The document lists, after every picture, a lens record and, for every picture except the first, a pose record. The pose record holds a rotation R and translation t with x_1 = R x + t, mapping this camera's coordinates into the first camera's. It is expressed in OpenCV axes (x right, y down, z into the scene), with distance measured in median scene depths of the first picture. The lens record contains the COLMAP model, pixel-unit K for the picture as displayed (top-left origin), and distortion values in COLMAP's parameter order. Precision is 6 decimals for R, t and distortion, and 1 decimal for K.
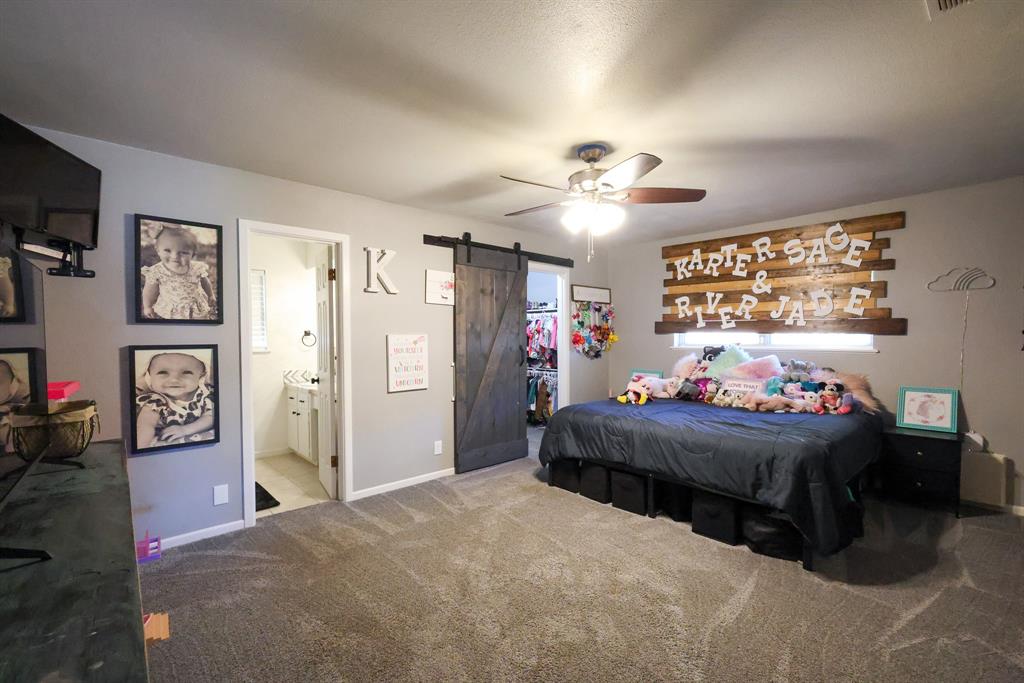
lens RADIAL K [[443.7, 0, 510.6], [0, 443.7, 341.4], [0, 0, 1]] dist [0.001801, -0.000153]
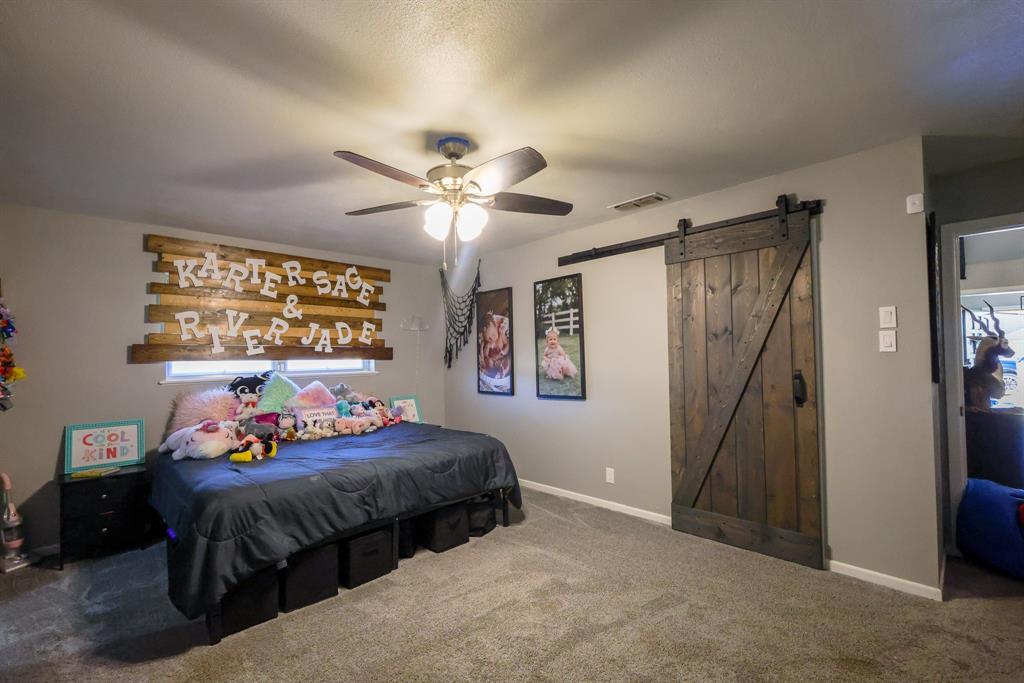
lens RADIAL K [[443.7, 0, 512.1], [0, 443.7, 343.3], [0, 0, 1]] dist [0.001801, -0.000153]
pose [[-0.035480, 0.036877, 0.998690, -0.406357], [0.035199, 0.998745, -0.035629, -0.003177], [-0.998750, 0.033888, -0.036734, 0.560247]]
